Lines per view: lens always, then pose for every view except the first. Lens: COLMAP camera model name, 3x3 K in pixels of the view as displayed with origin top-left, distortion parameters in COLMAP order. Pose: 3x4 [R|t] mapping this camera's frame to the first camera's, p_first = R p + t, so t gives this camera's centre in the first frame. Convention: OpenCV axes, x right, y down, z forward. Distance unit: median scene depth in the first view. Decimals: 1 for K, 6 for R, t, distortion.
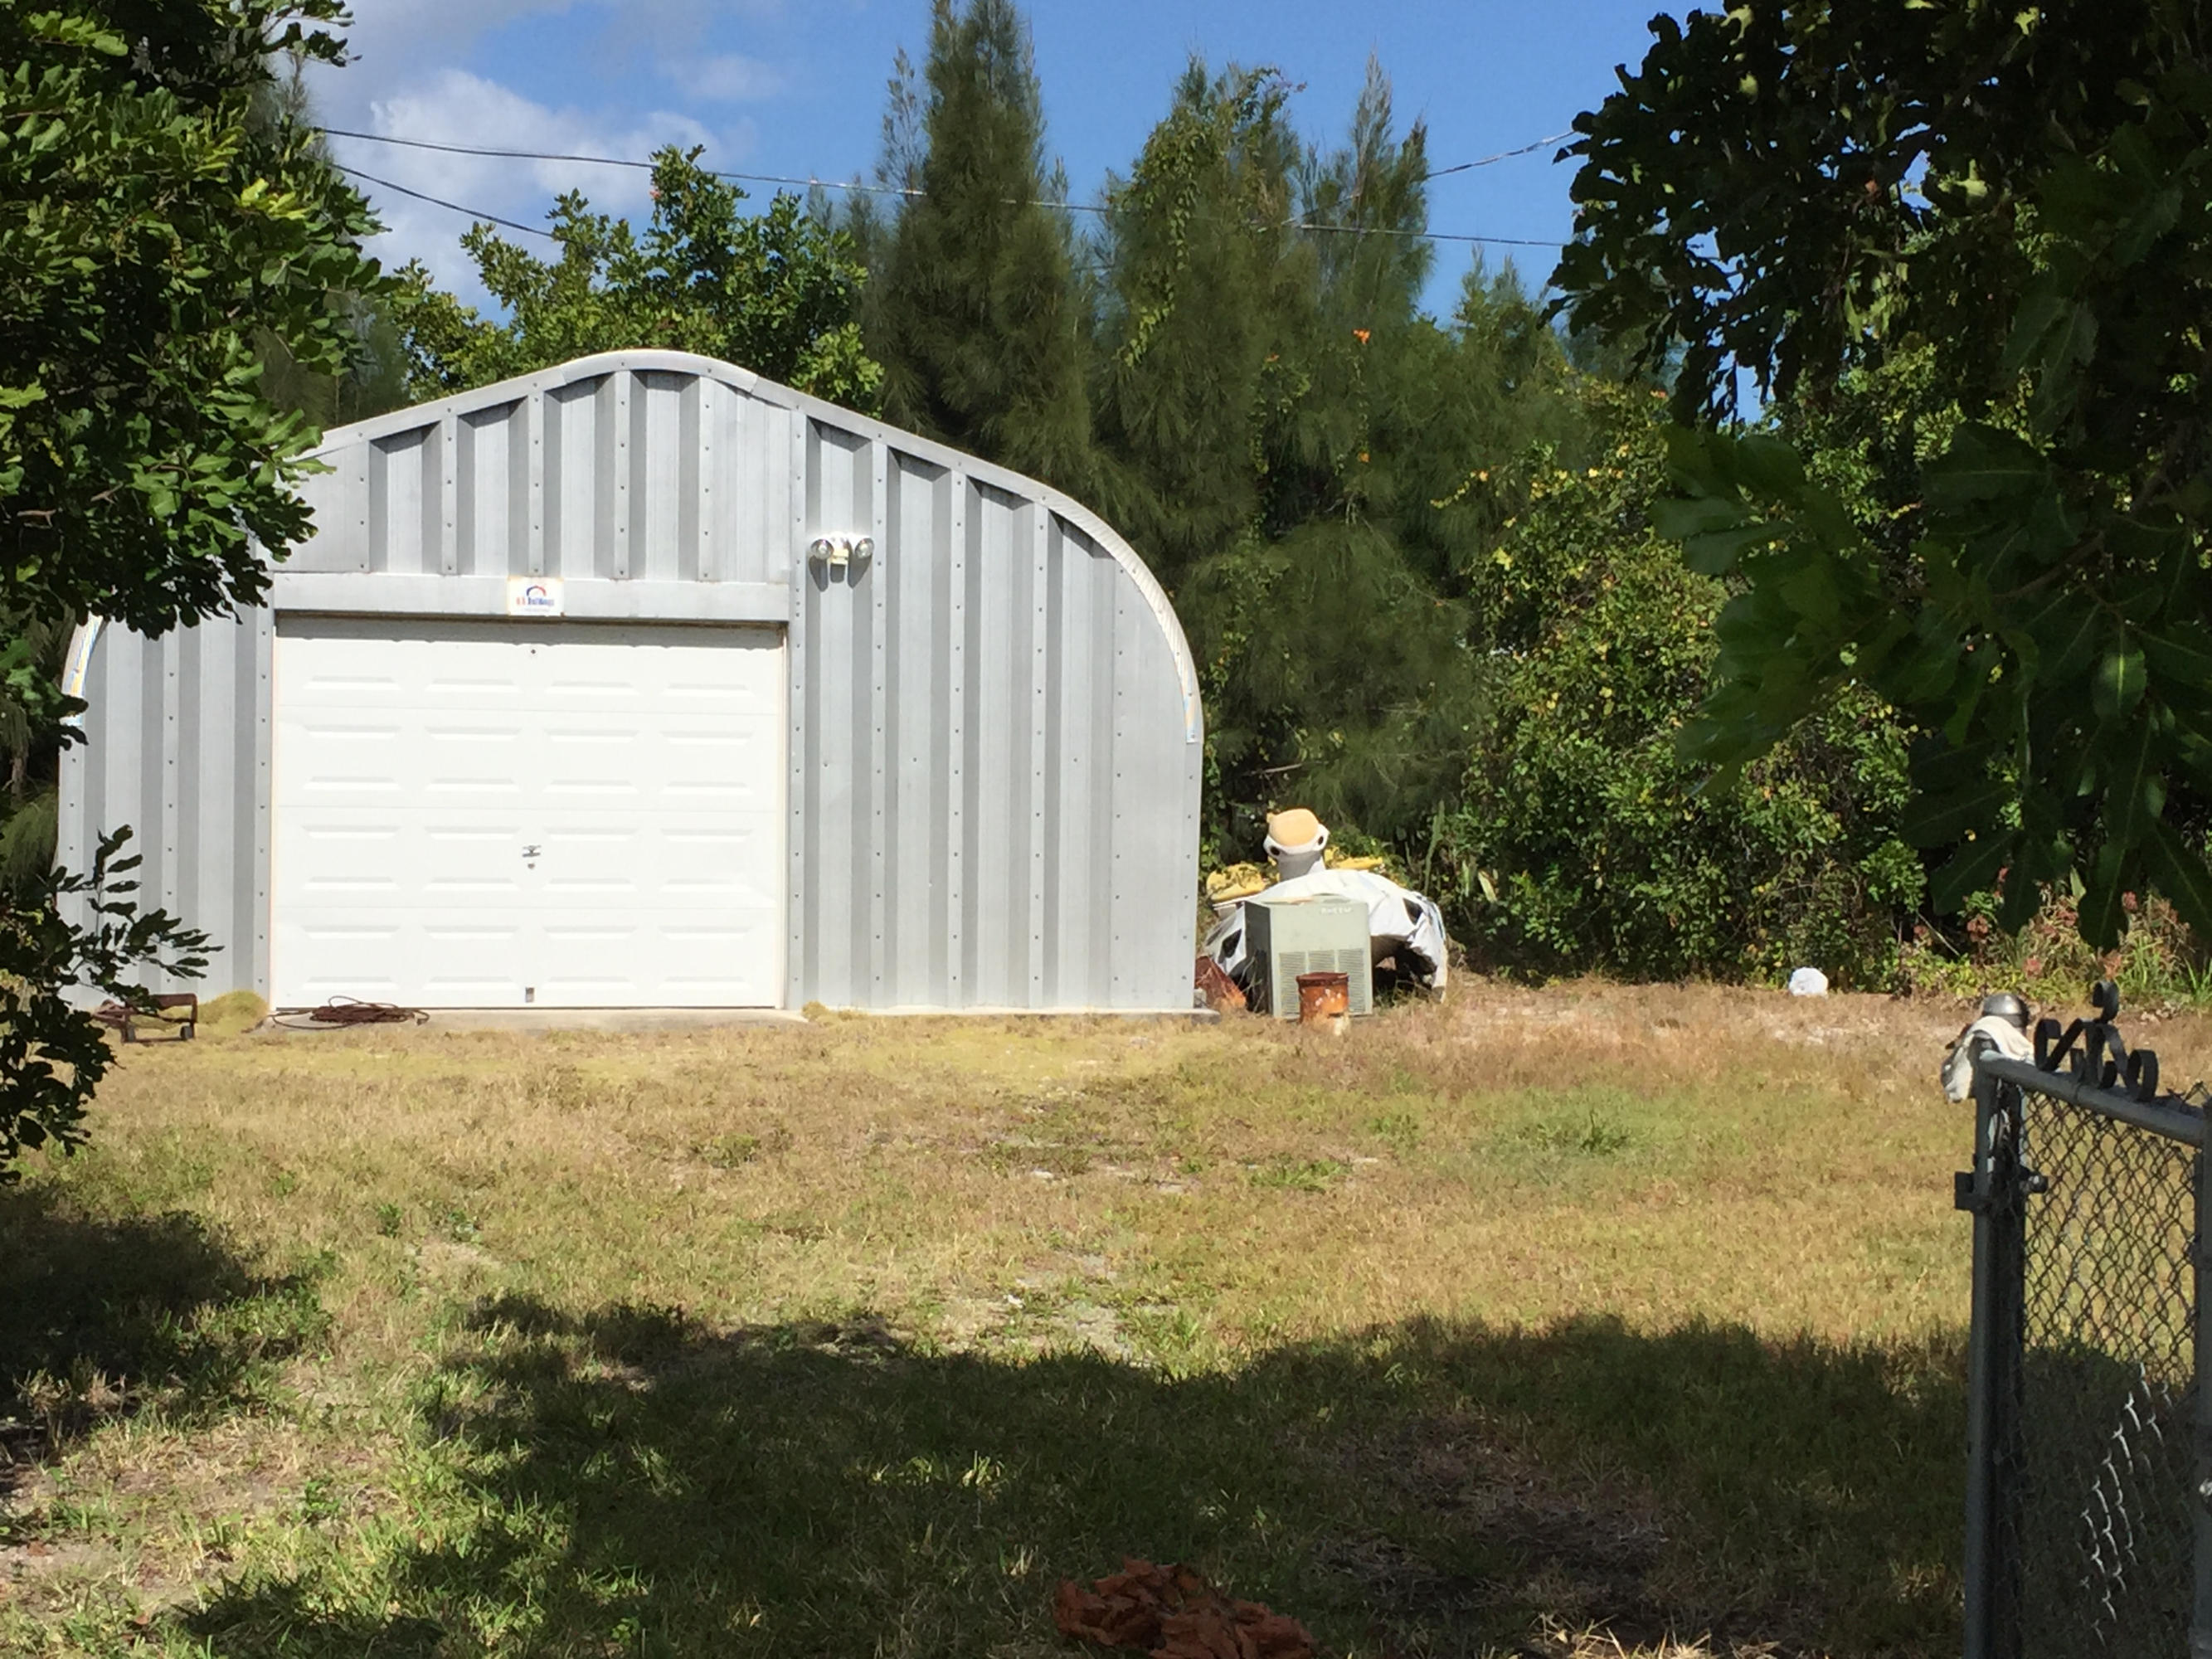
lens RADIAL K [[3401.8, 0, 1106.0], [0, 3401.8, 829.5], [0, 0, 1]] dist [0.043888, 0.081201]
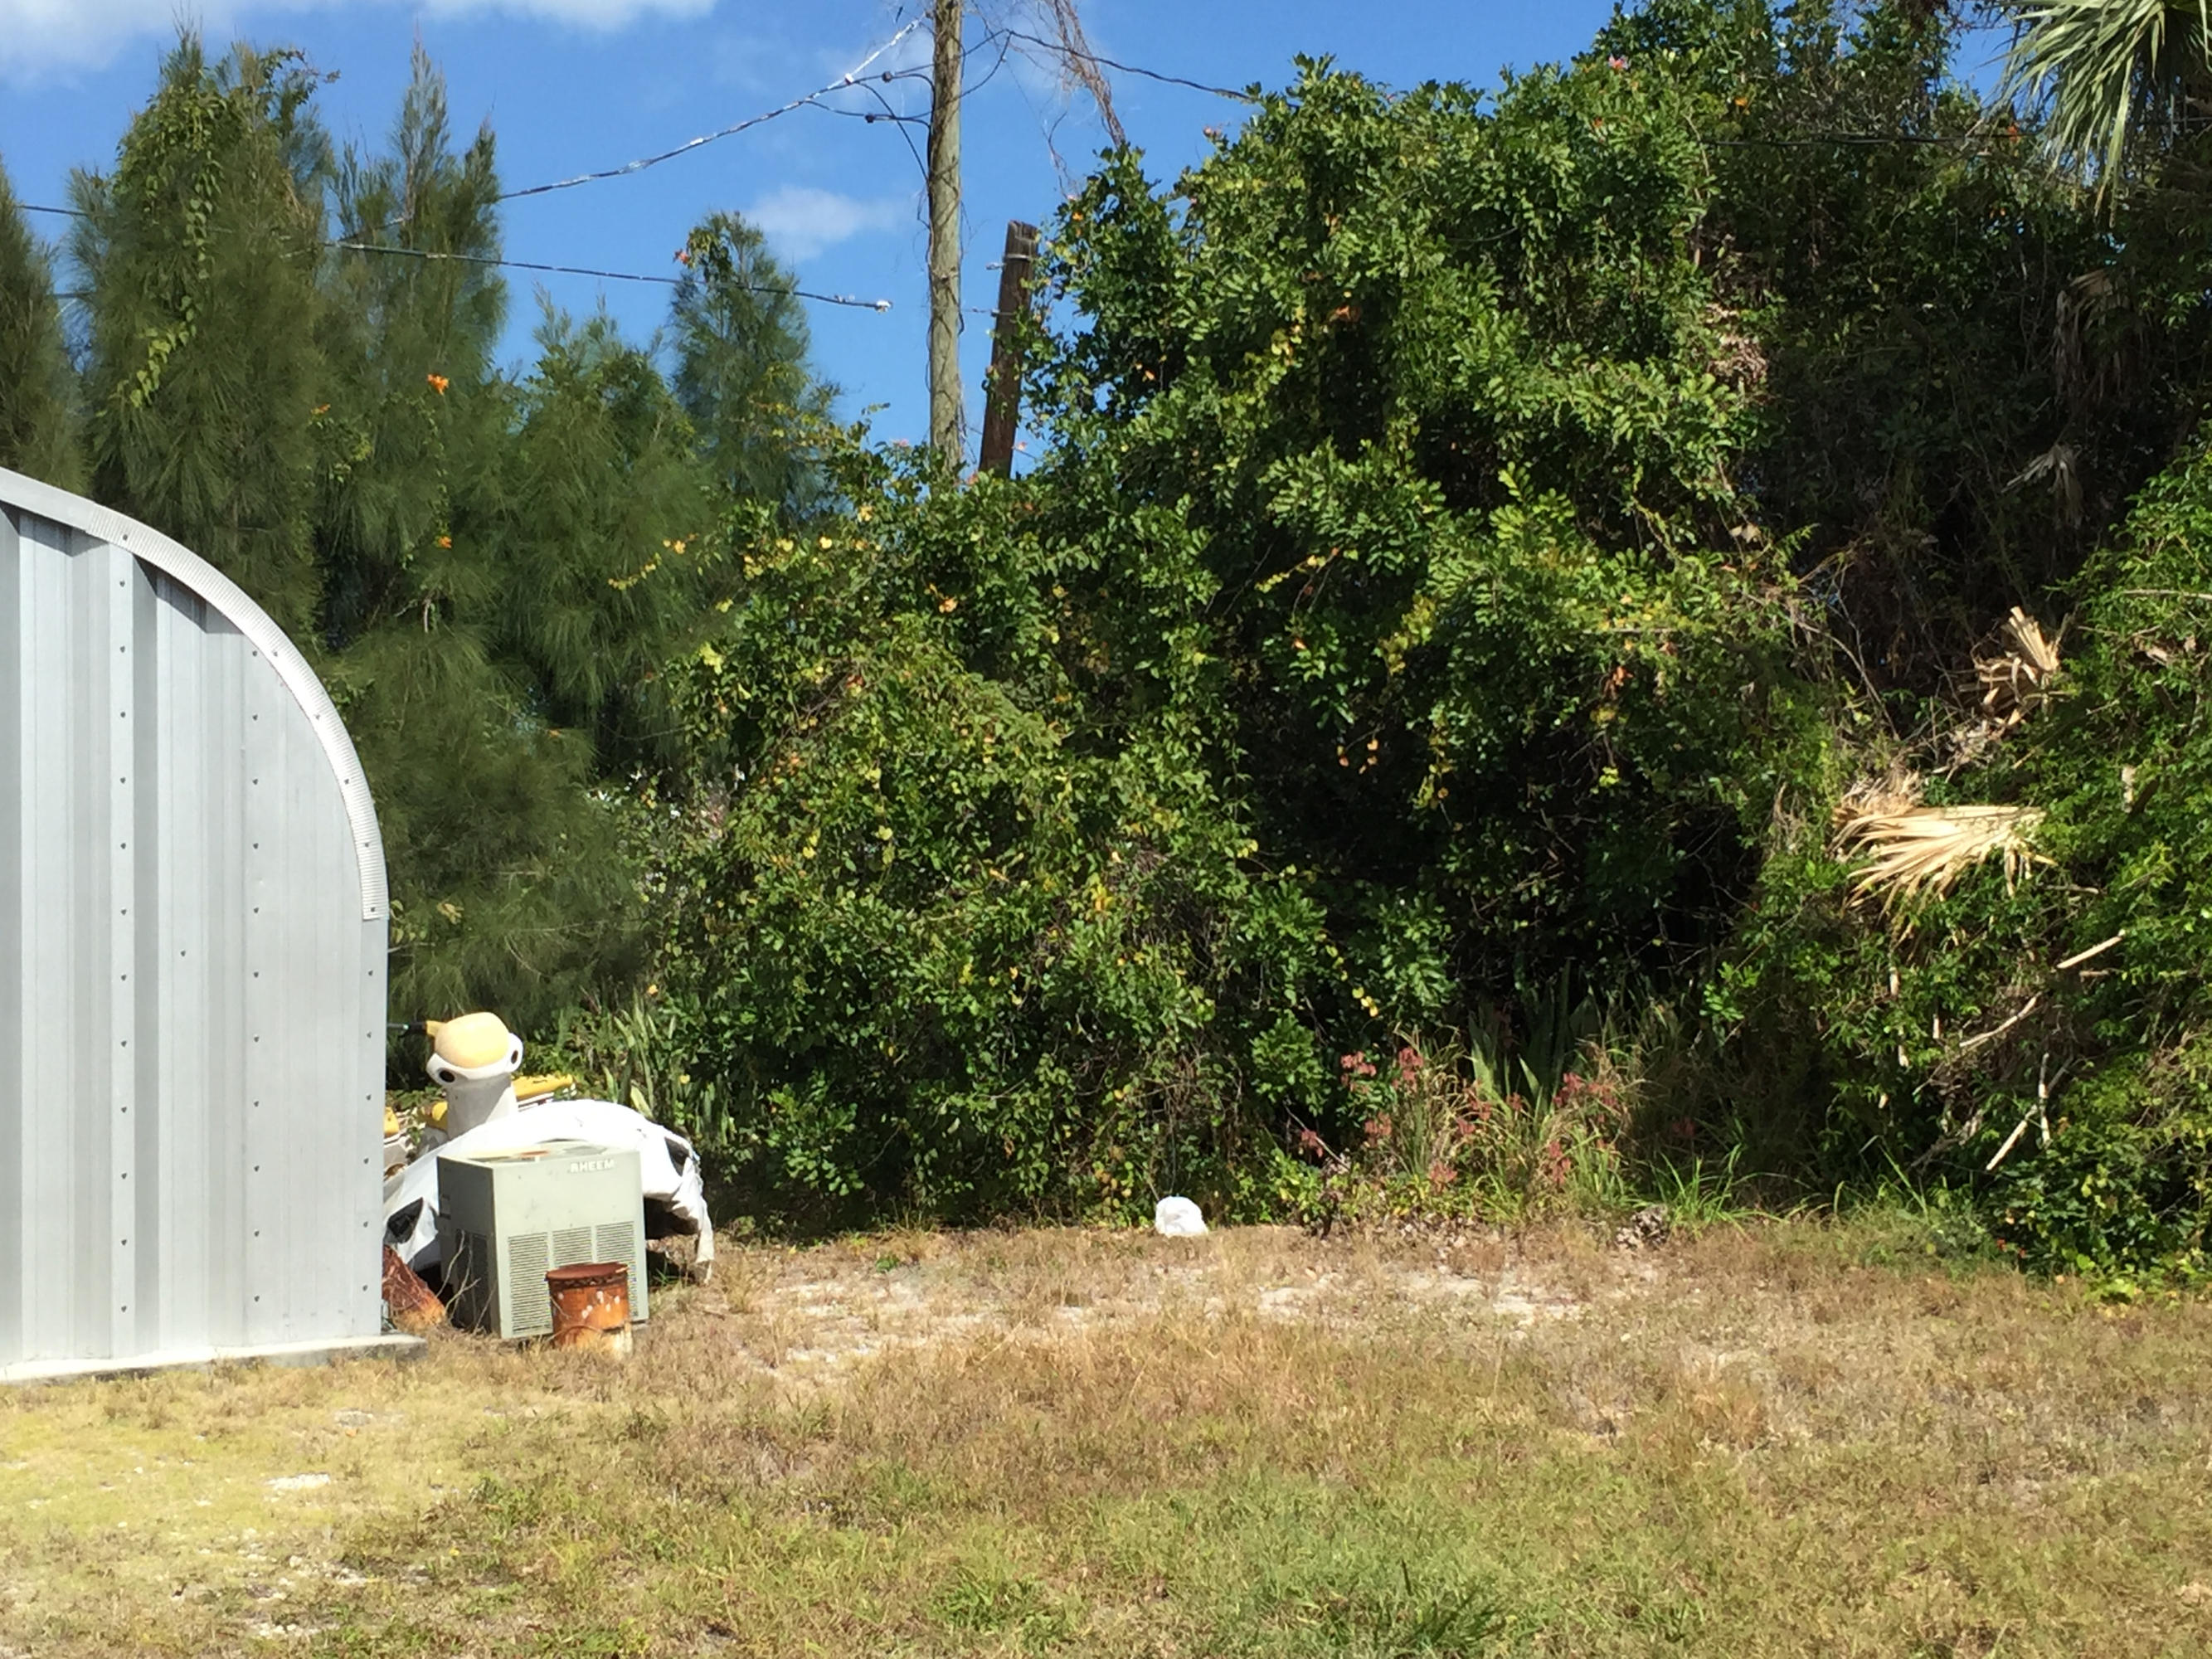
lens RADIAL K [[3357.5, 0, 1104.5], [0, 3357.5, 795.3], [0, 0, 1]] dist [0.078203, -0.084125]
pose [[0.943204, -0.021776, 0.331499, -0.048768], [0.041867, 0.997685, -0.053585, -0.008094], [-0.329565, 0.064421, 0.941932, 0.316974]]
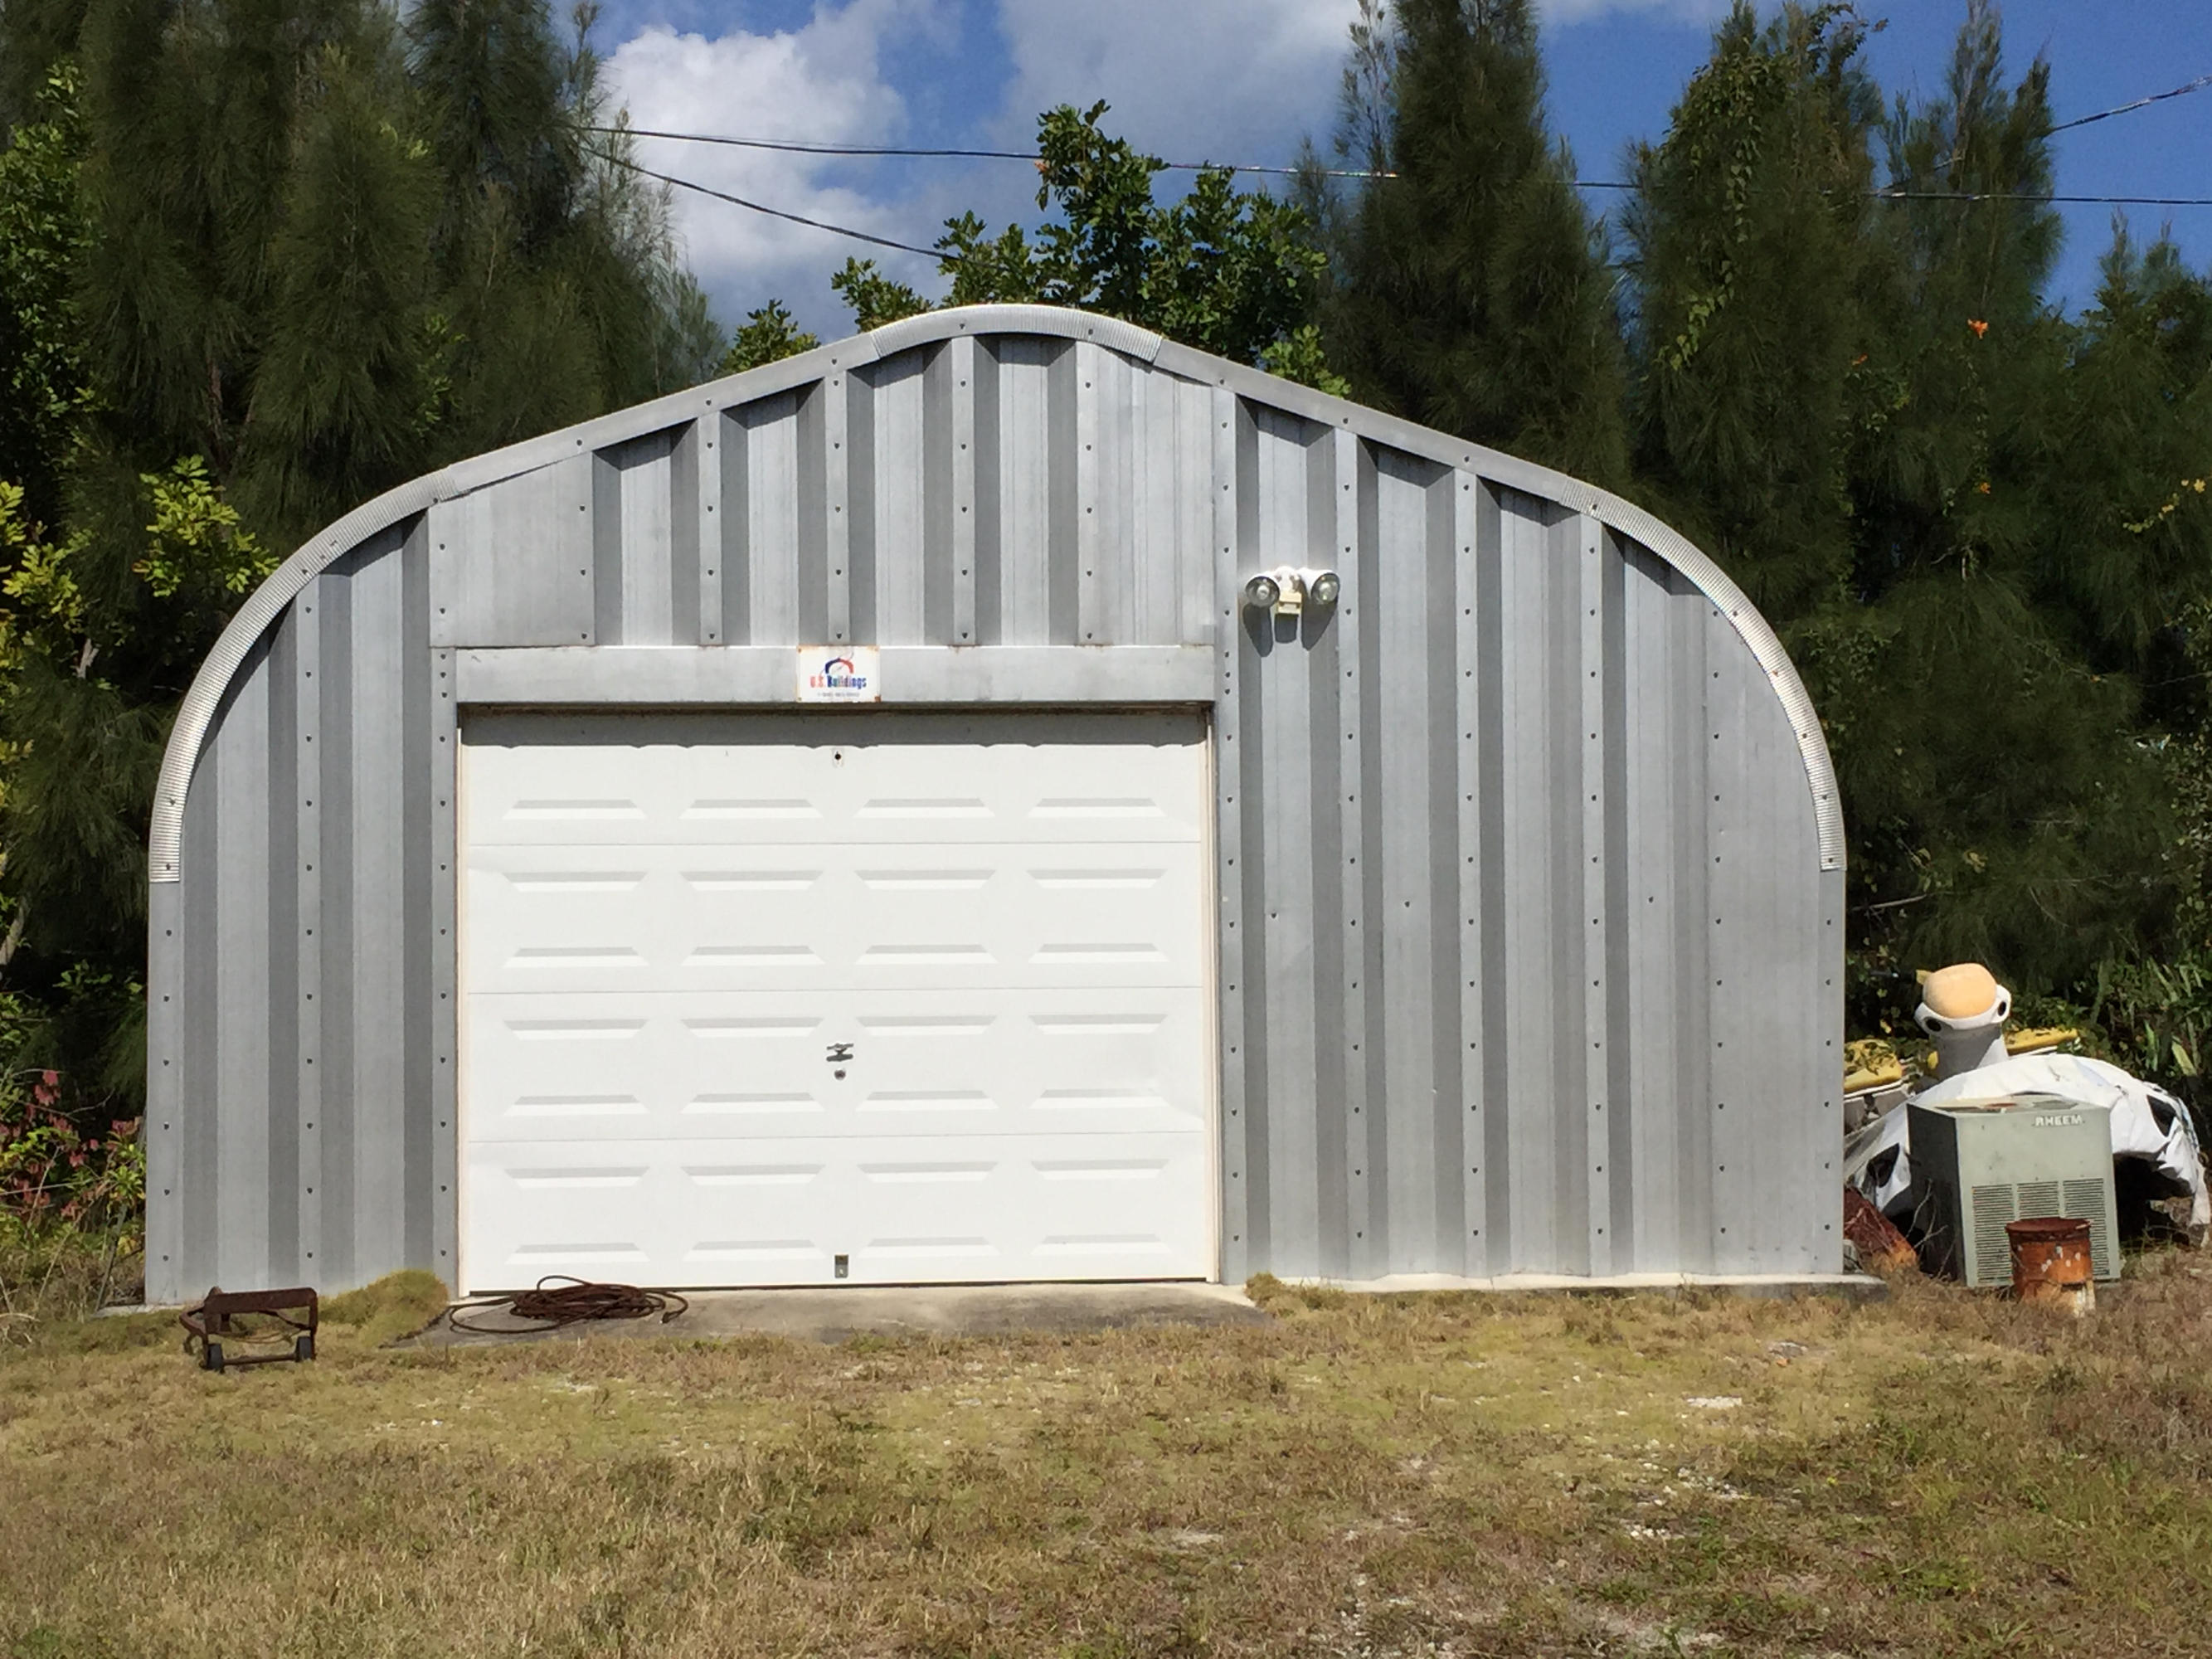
lens RADIAL K [[3401.8, 0, 1106.0], [0, 3401.8, 829.5], [0, 0, 1]] dist [0.043888, 0.081201]
pose [[0.990138, -0.023664, -0.138082, -0.019793], [0.018146, 0.998991, -0.041089, -0.007819], [0.138915, 0.038179, 0.989568, 0.293055]]
